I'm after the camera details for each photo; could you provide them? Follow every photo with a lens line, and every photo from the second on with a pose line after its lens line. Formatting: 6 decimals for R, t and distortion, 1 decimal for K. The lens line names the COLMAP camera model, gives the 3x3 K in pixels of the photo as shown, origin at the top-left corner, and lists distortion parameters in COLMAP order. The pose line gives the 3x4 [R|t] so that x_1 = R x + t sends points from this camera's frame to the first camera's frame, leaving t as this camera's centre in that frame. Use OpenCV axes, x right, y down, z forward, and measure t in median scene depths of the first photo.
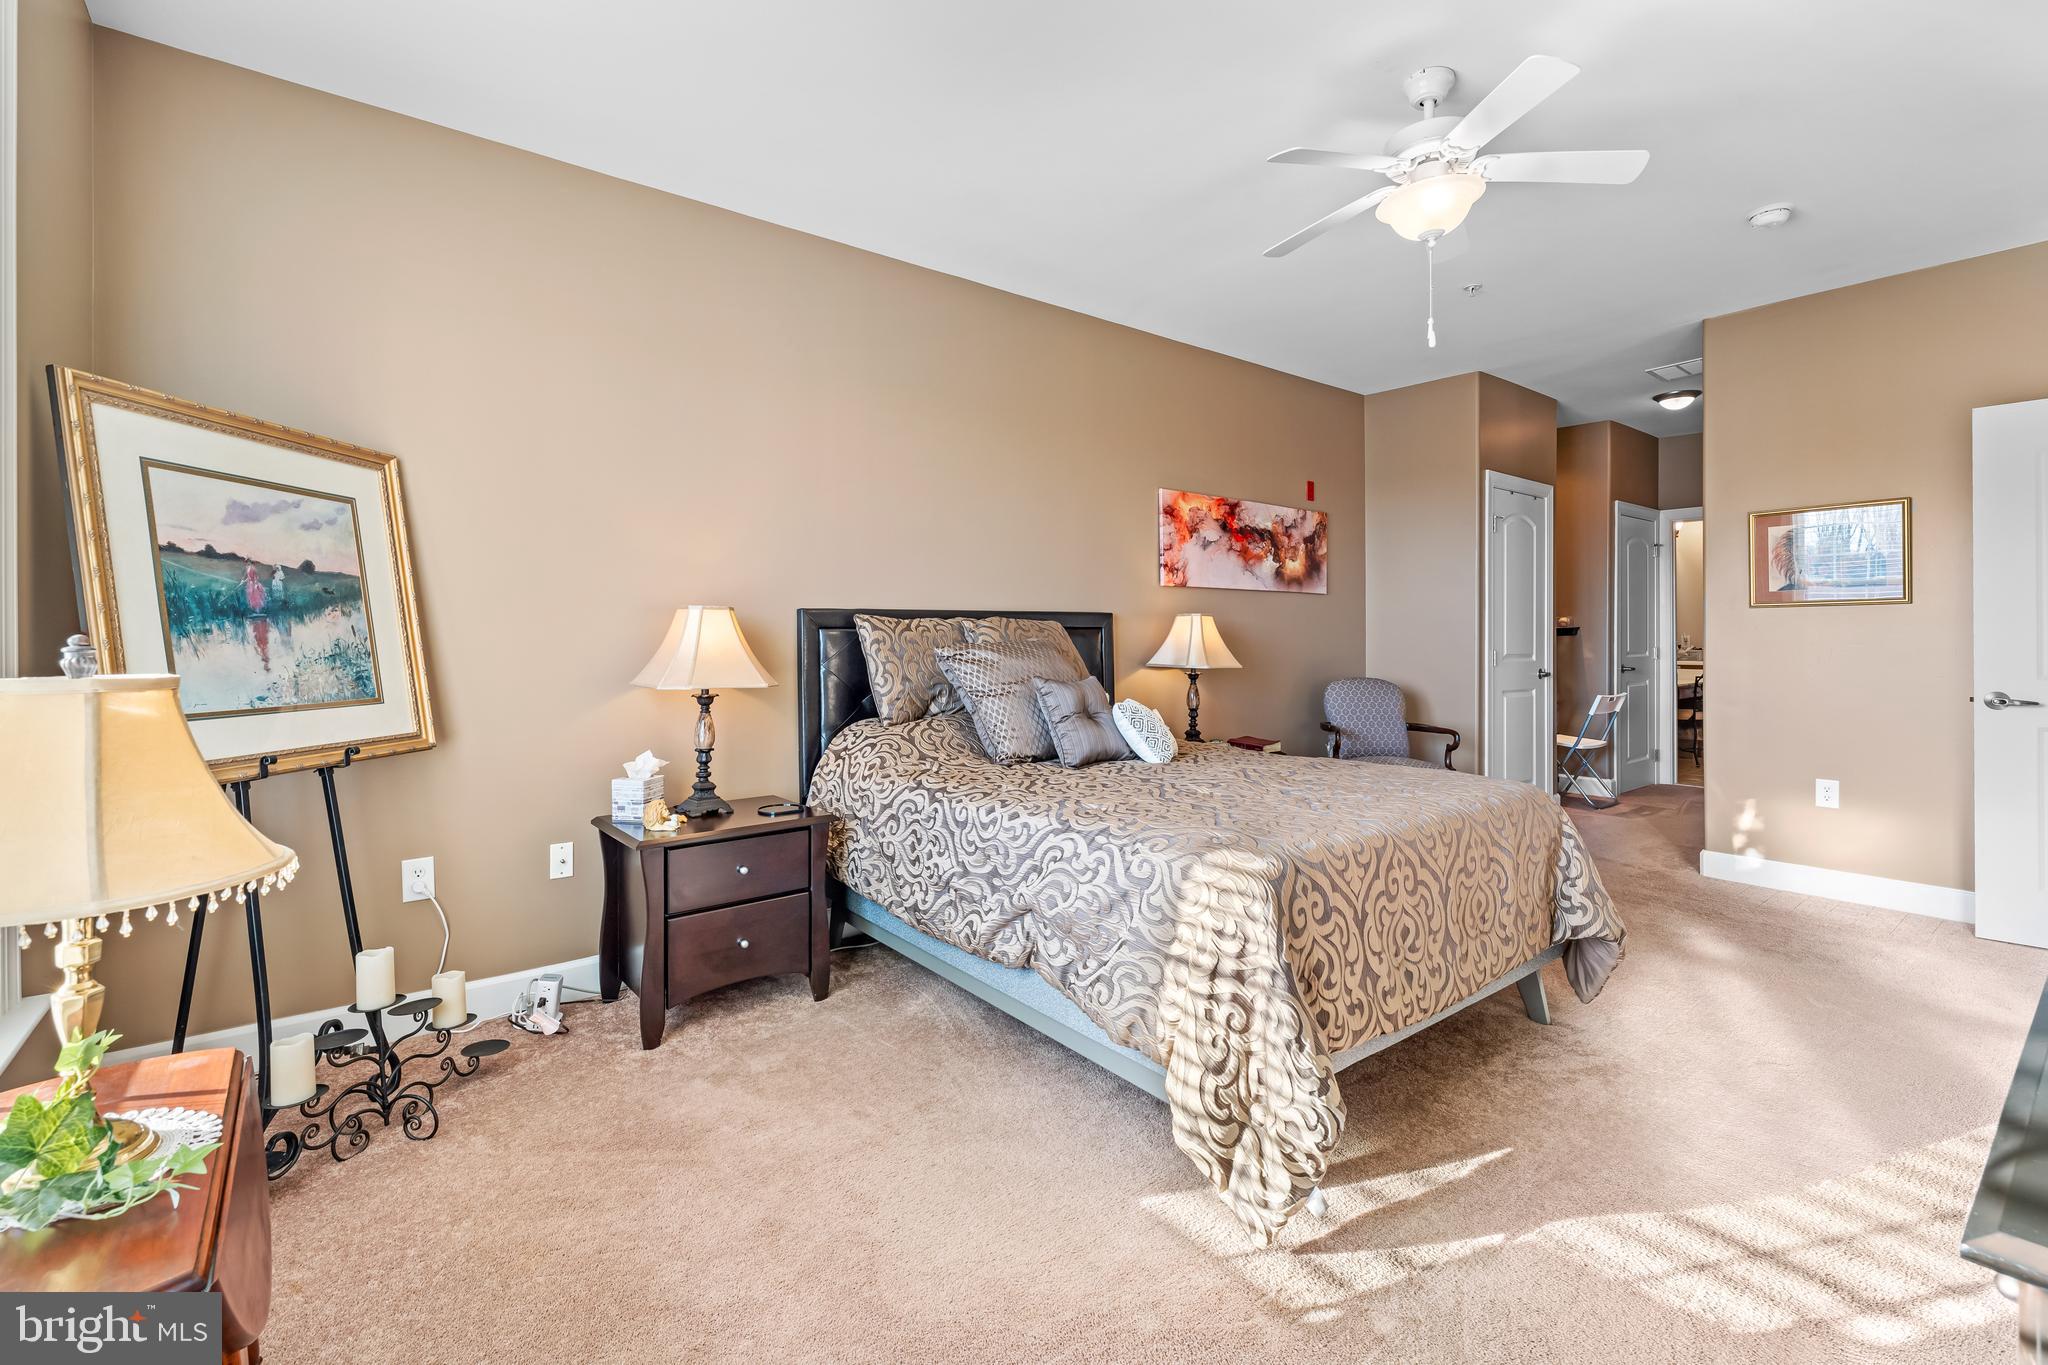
lens RADIAL K [[912.9, 0, 1015.9], [0, 912.9, 634.4], [0, 0, 1]] dist [0.009364, 0.000518]
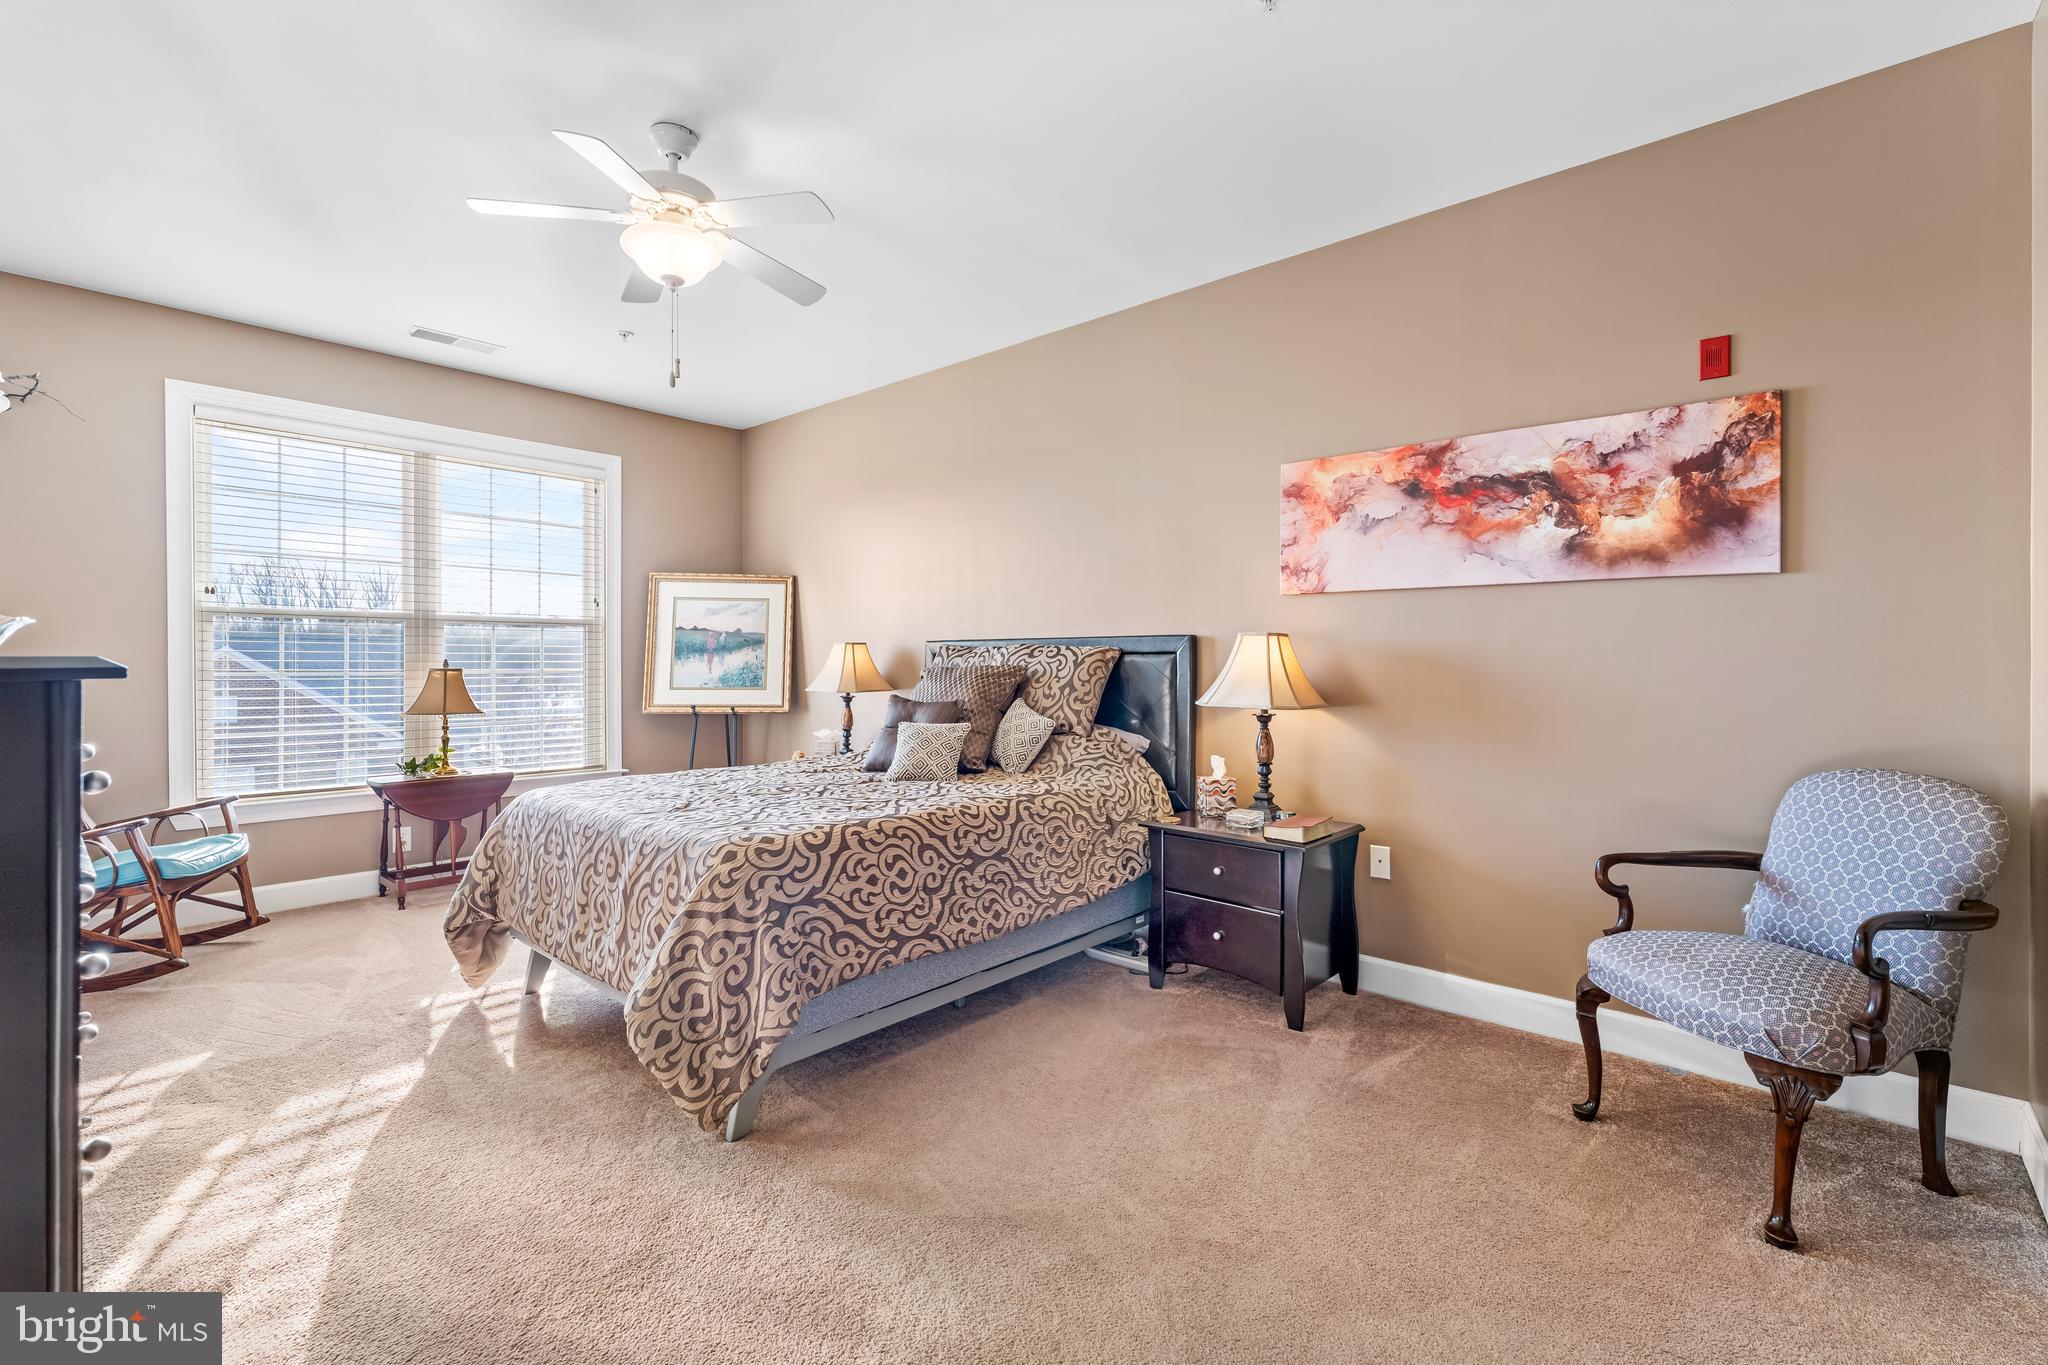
lens RADIAL K [[881.1, 0, 983.5], [0, 881.1, 652.3], [0, 0, 1]] dist [-0.000392, -0.000240]
pose [[0.162071, -0.000886, -0.986779, 0.802083], [0.003083, 0.999995, -0.000392, -0.007065], [0.986774, -0.002978, 0.162073, 0.627002]]
